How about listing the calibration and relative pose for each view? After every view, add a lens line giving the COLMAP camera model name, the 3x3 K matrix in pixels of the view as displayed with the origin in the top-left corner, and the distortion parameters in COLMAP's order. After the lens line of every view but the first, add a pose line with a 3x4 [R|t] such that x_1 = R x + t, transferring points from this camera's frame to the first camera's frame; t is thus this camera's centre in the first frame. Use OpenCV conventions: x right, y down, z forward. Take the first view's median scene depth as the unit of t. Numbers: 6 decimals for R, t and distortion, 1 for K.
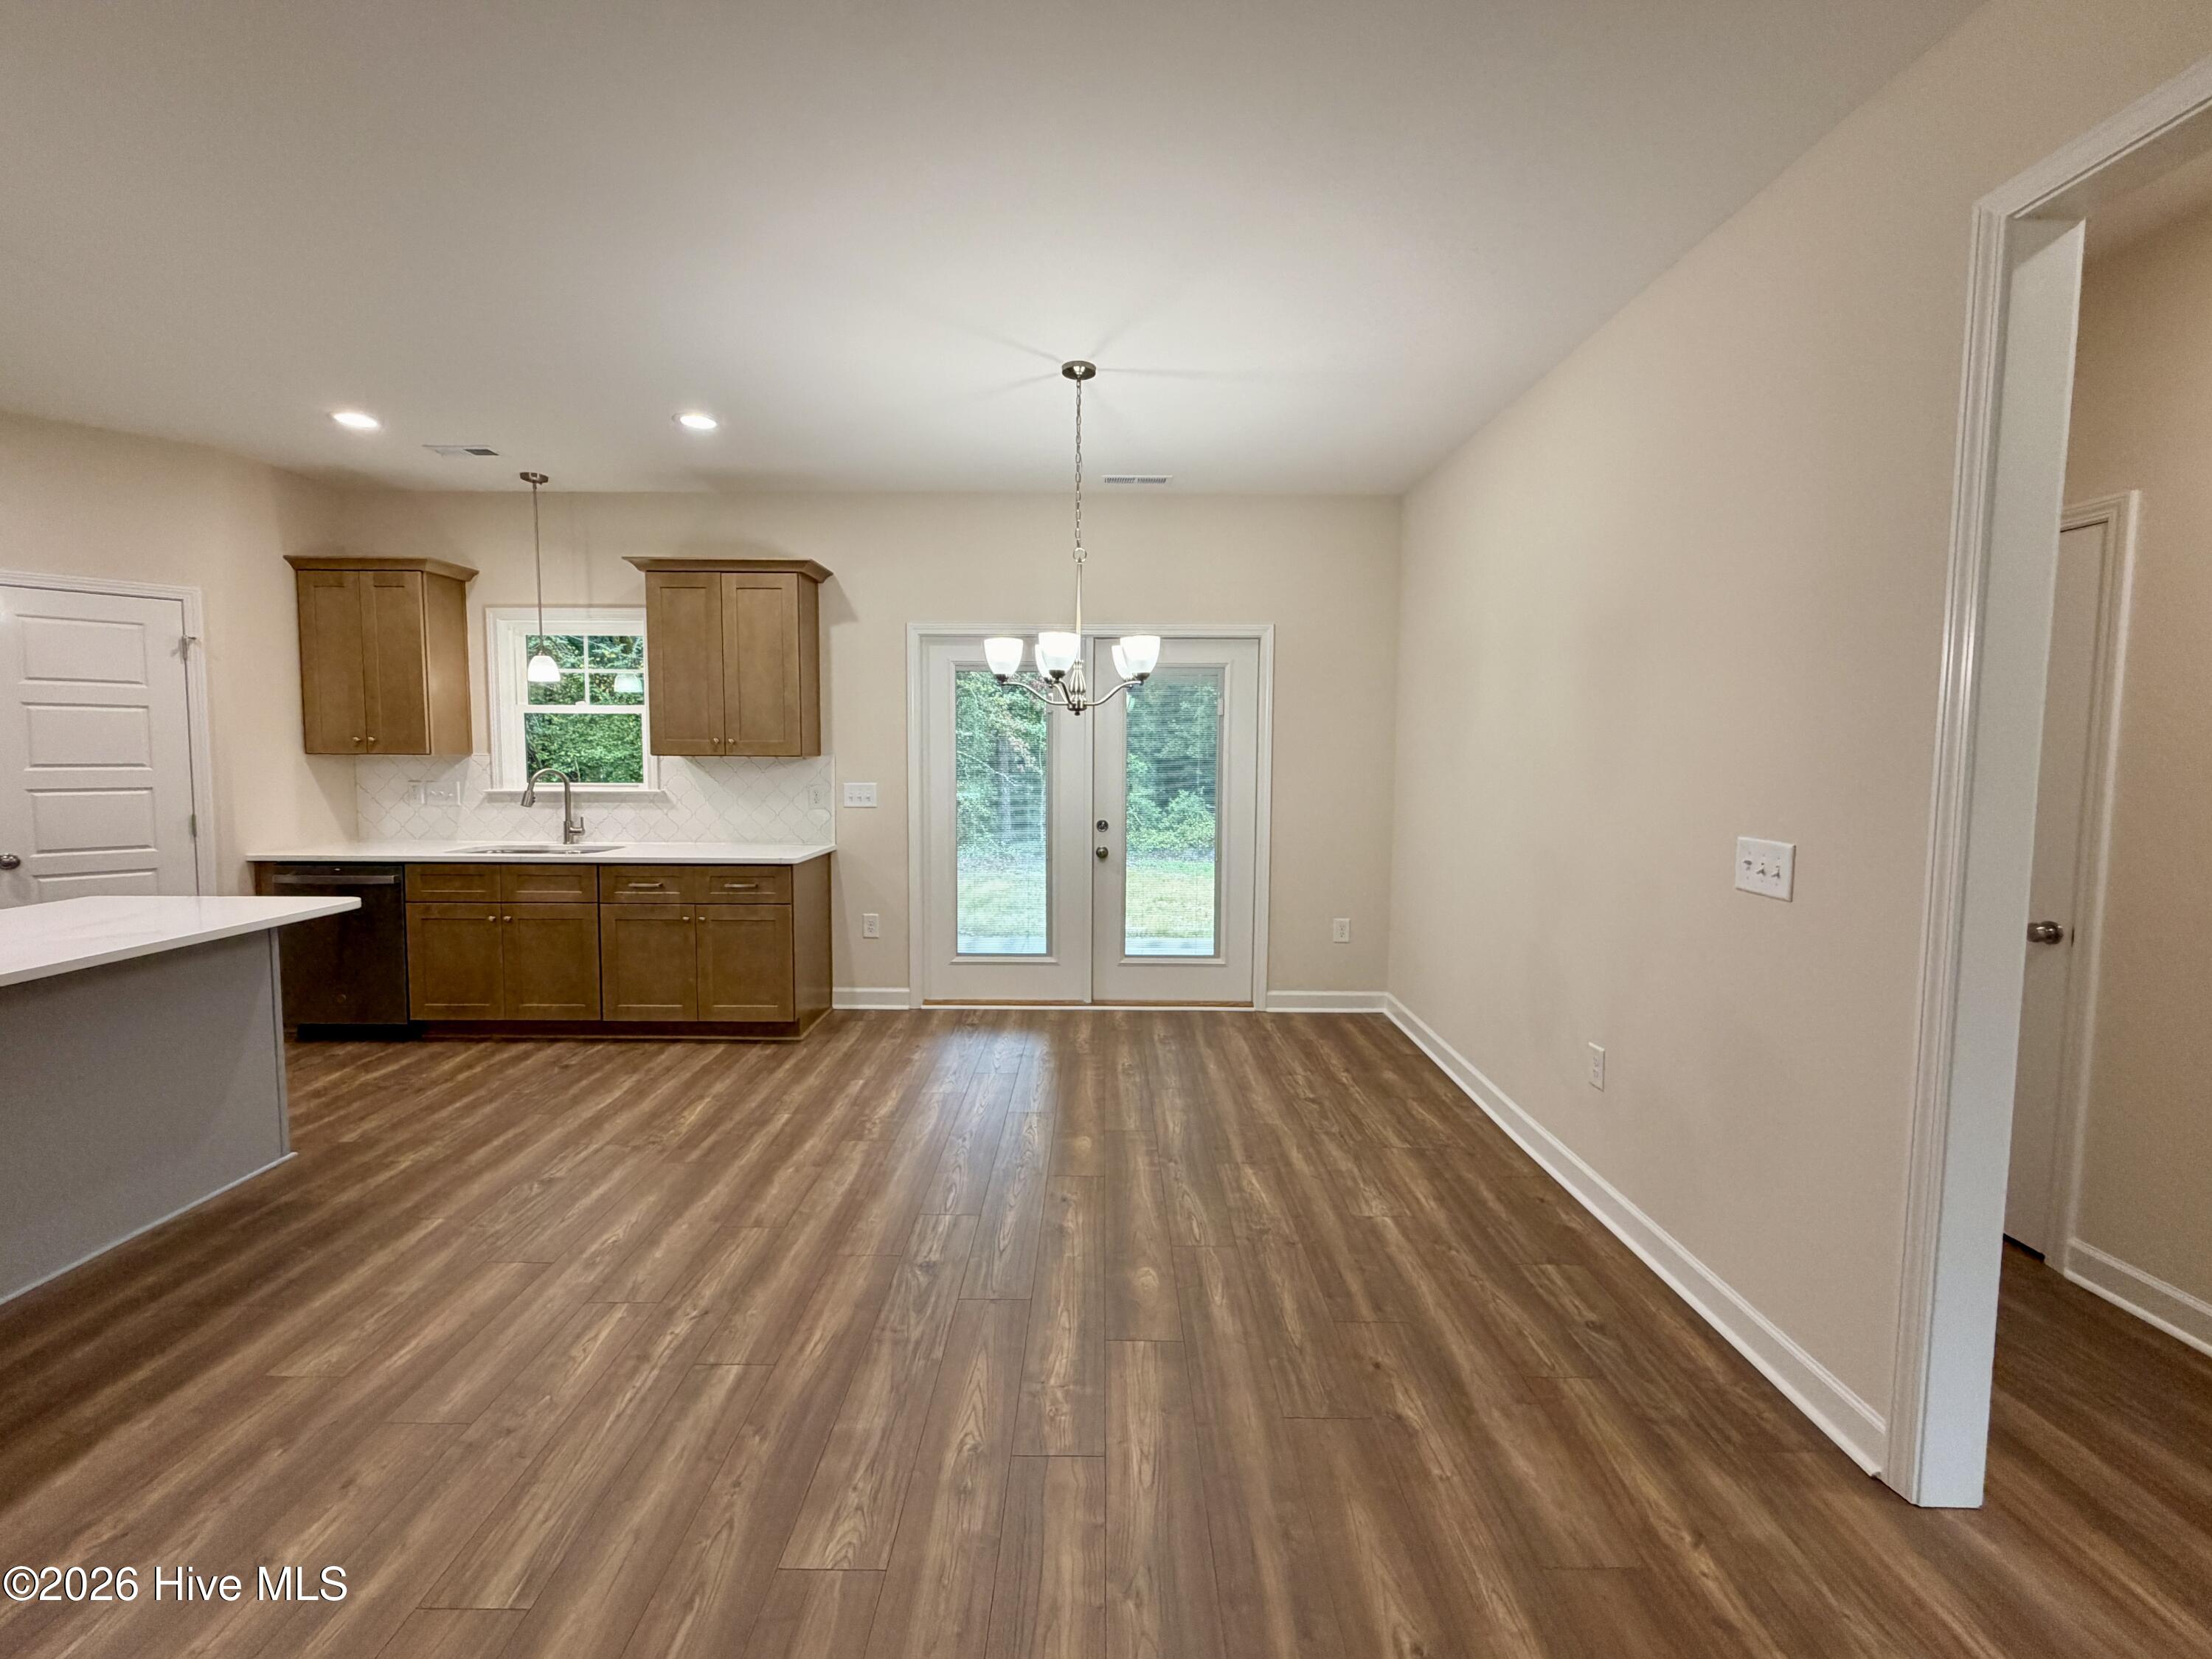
lens RADIAL K [[880.1, 0, 1092.2], [0, 880.1, 810.3], [0, 0, 1]] dist [0.001062, 0.000253]
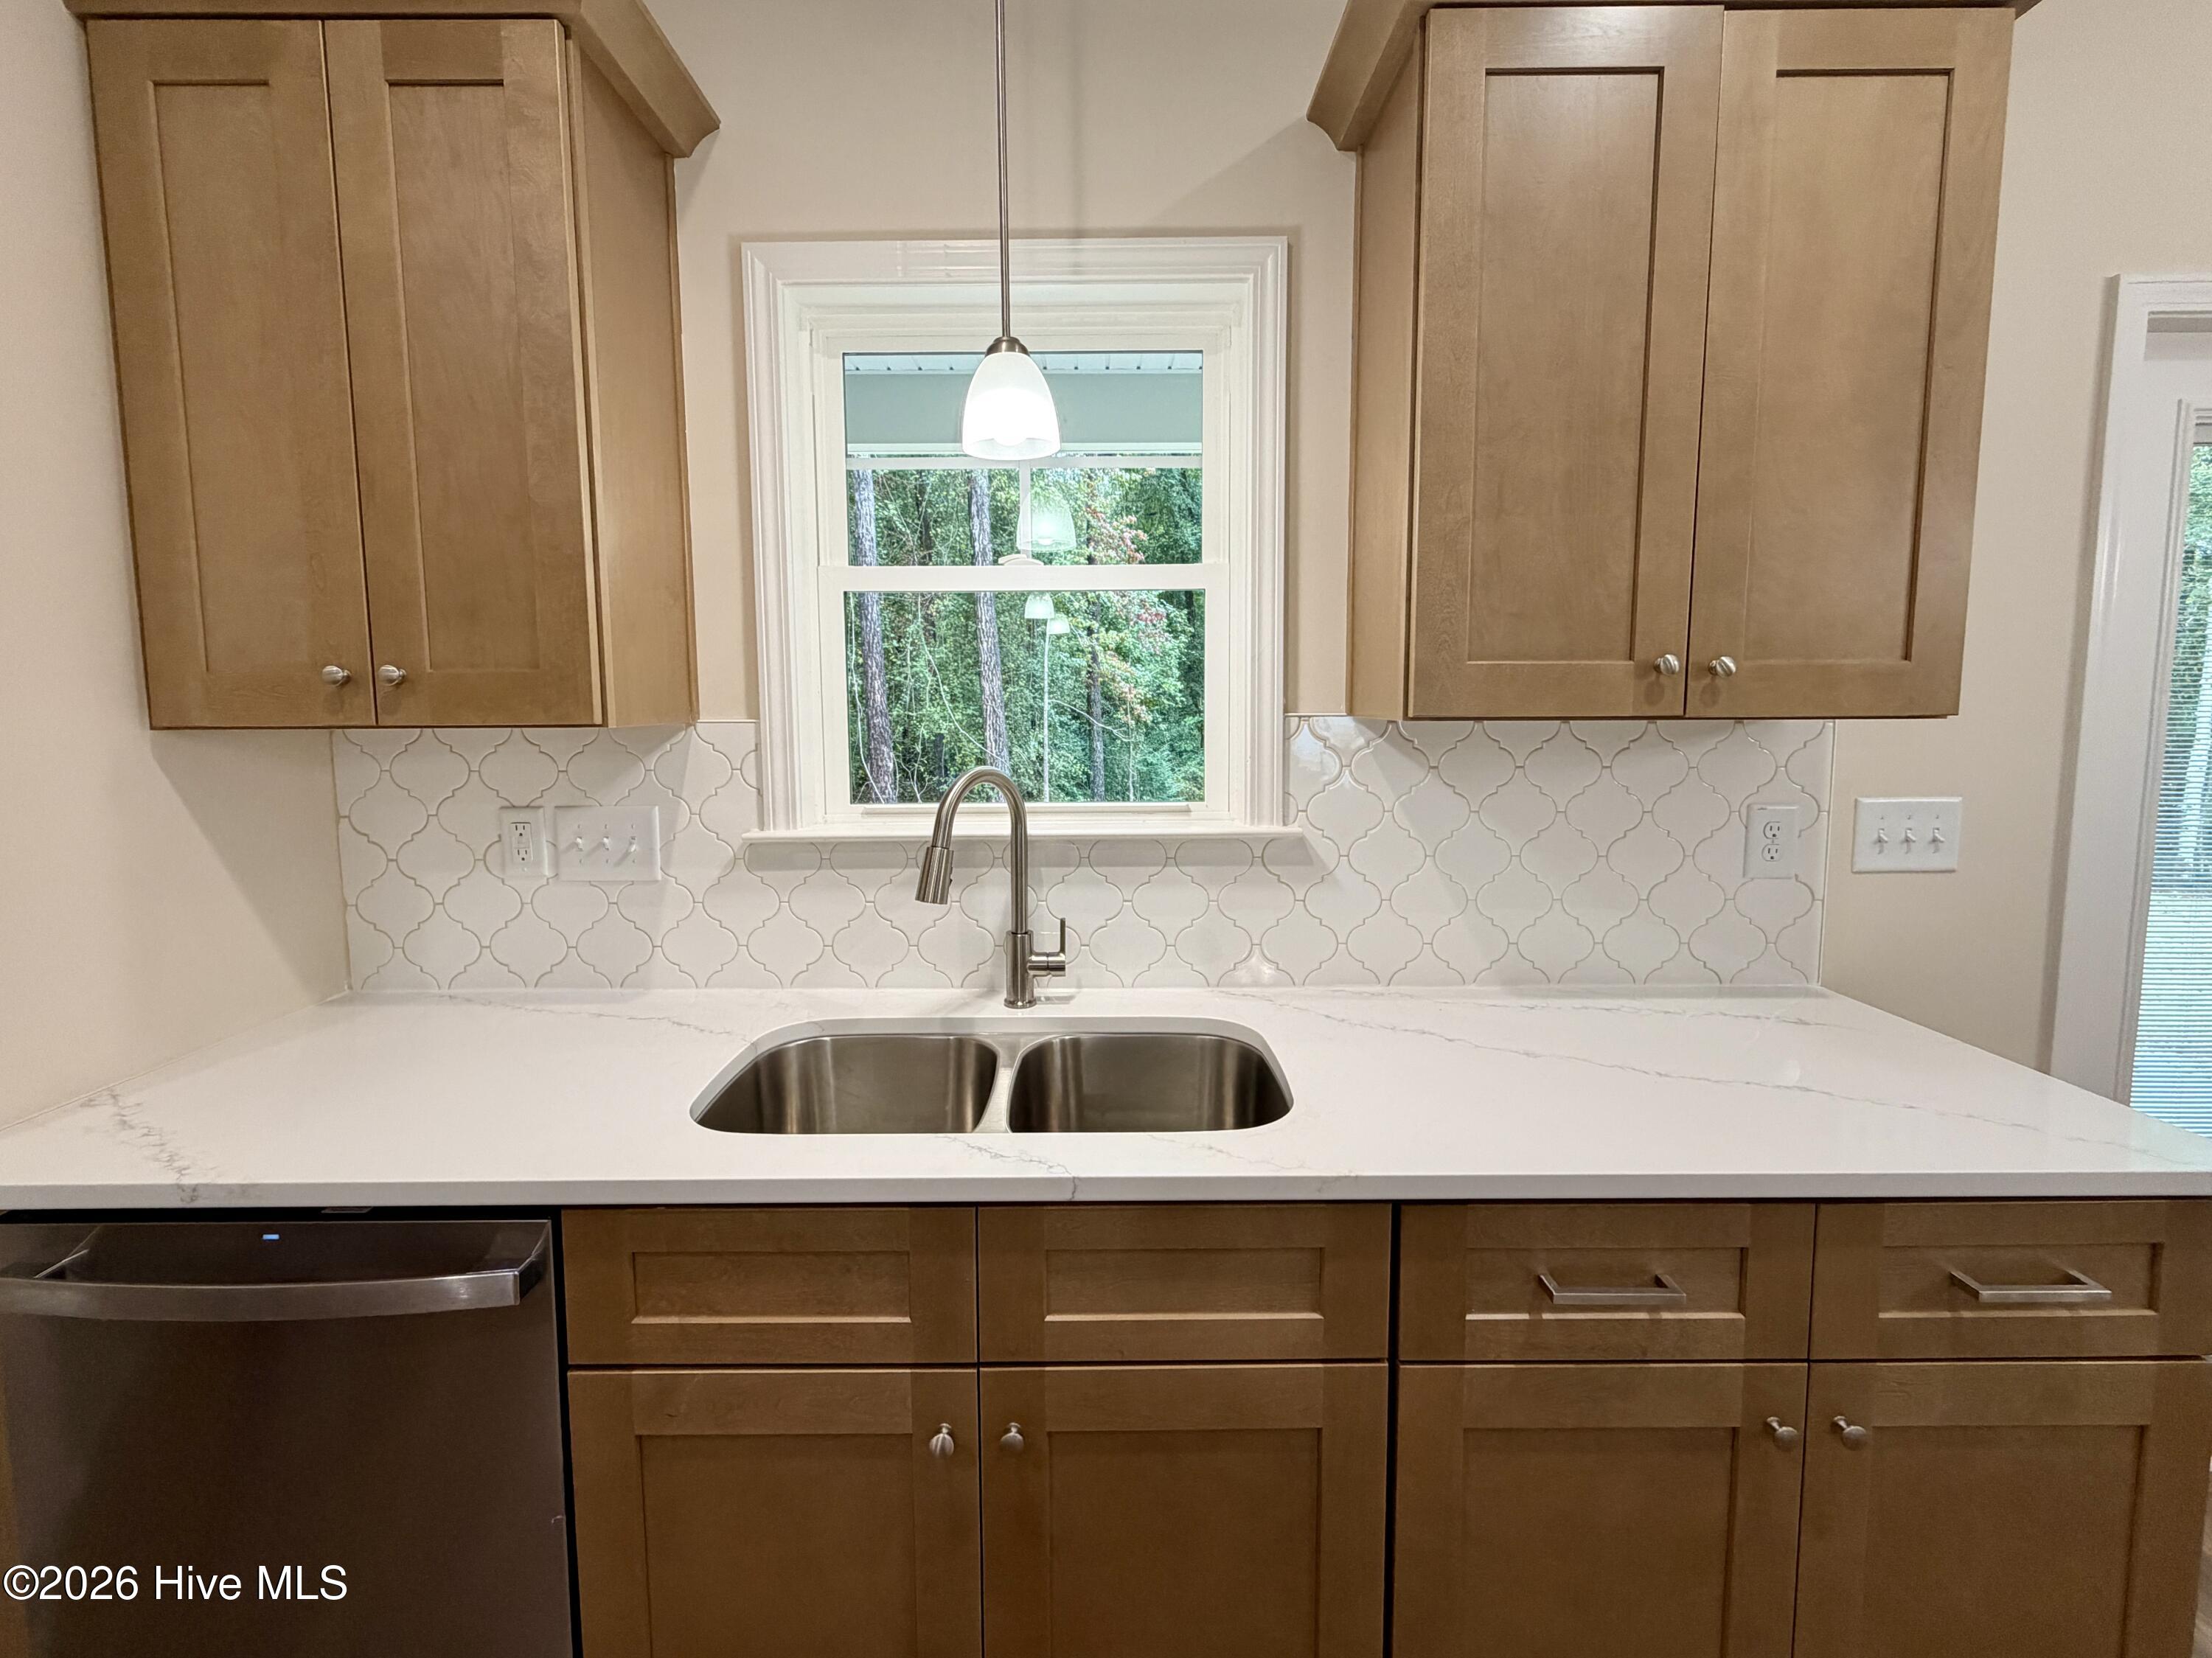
lens RADIAL K [[880.0, 0, 1068.0], [0, 880.0, 779.6], [0, 0, 1]] dist [0.001062, 0.000253]
pose [[0.999915, -0.012613, -0.003283, -0.593879], [0.012684, 0.999660, 0.022765, -0.050602], [0.002995, -0.022804, 0.999735, 0.710371]]
